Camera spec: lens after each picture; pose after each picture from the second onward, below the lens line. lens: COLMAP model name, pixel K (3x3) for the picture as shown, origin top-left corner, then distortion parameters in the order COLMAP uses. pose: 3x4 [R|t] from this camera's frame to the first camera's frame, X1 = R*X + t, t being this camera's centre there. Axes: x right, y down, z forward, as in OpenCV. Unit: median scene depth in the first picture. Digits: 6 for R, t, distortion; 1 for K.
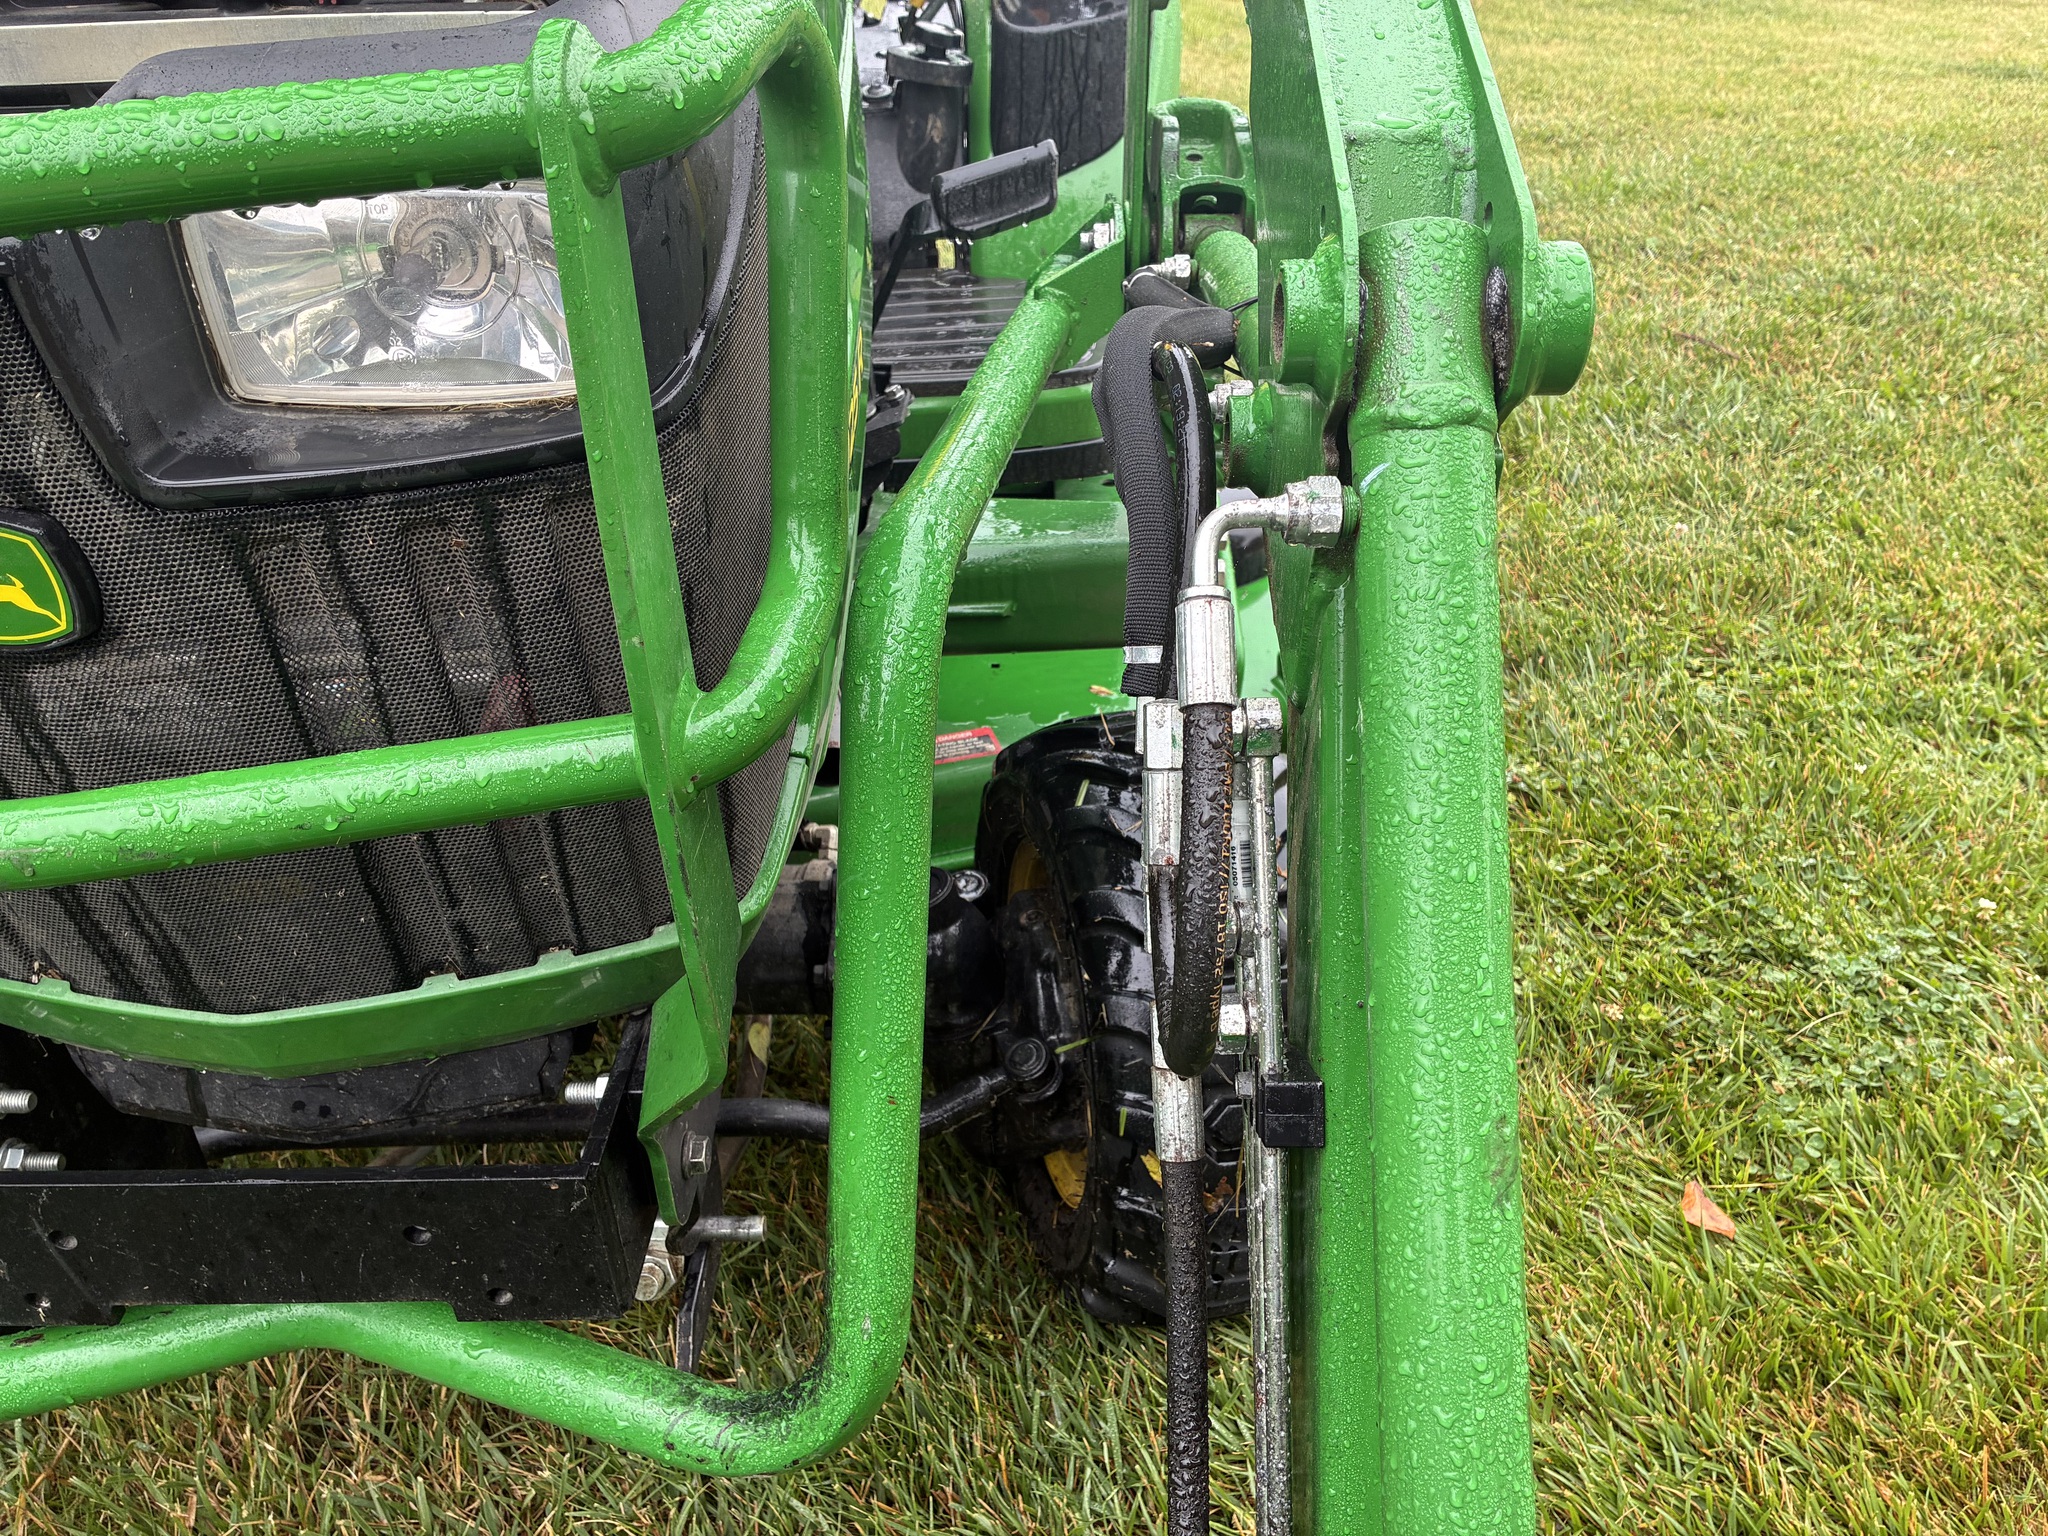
lens RADIAL K [[1550.7, 0, 1037.9], [0, 1550.7, 759.7], [0, 0, 1]] dist [0.048533, -0.083316]
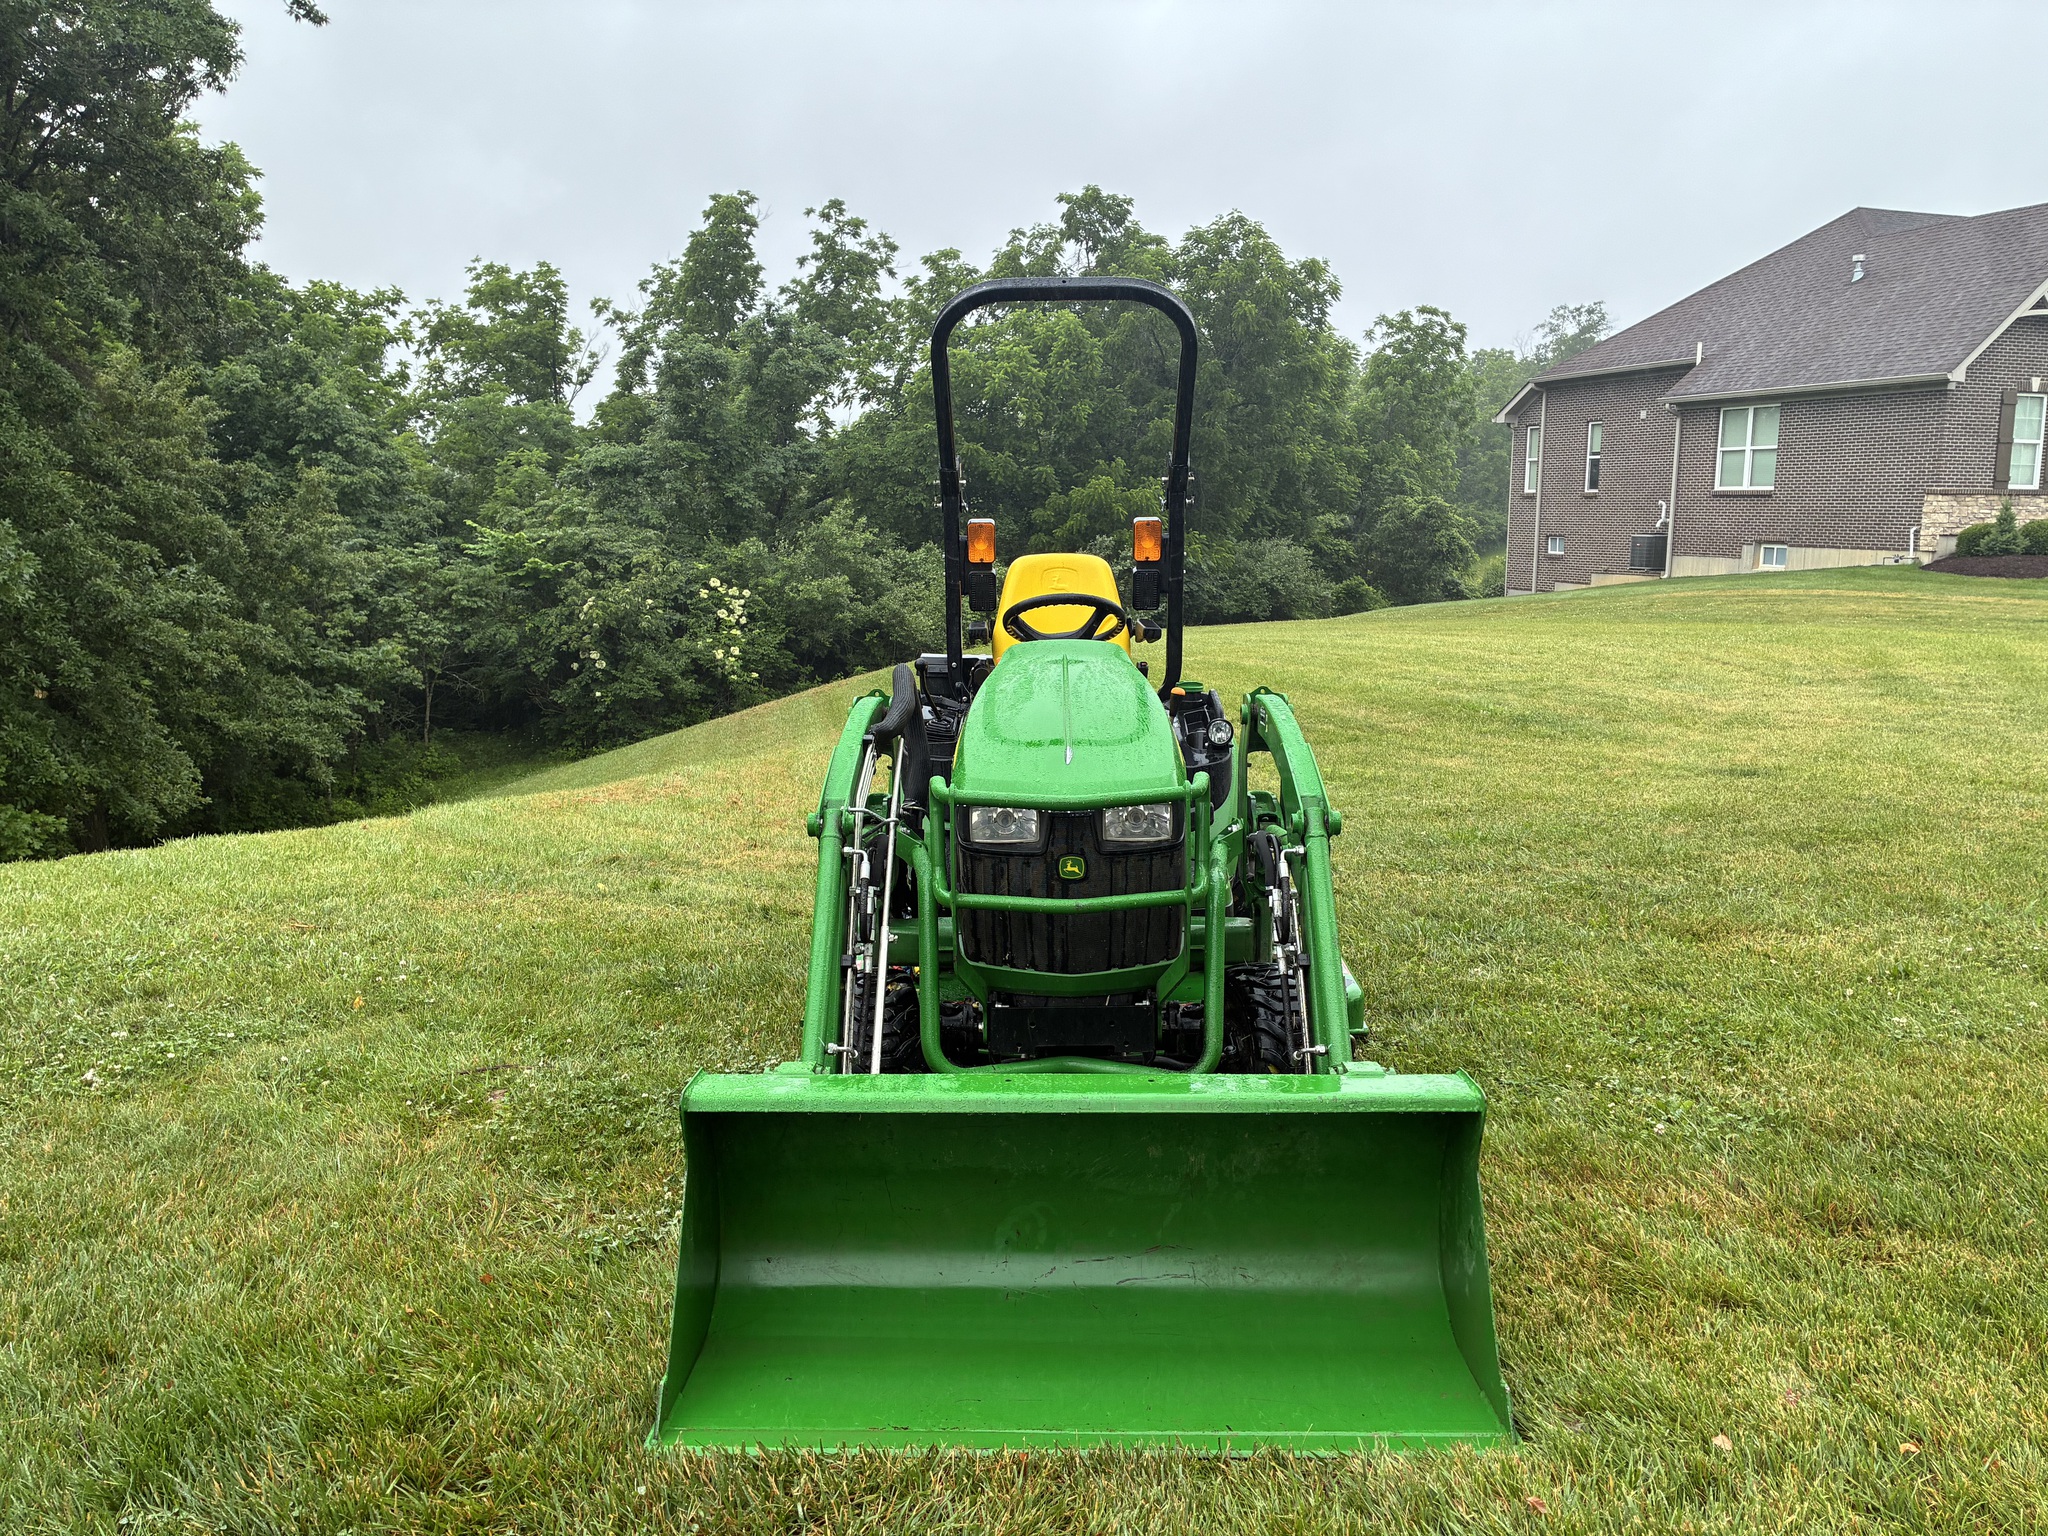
lens RADIAL K [[1559.9, 0, 1024.0], [0, 1559.9, 768.0], [0, 0, 1]] dist [0.003297, 0.005030]
pose [[0.999908, 0.003976, -0.013003, -0.582377], [-0.008853, 0.916192, -0.400642, 1.407770], [0.010320, 0.400720, 0.916142, -3.351347]]
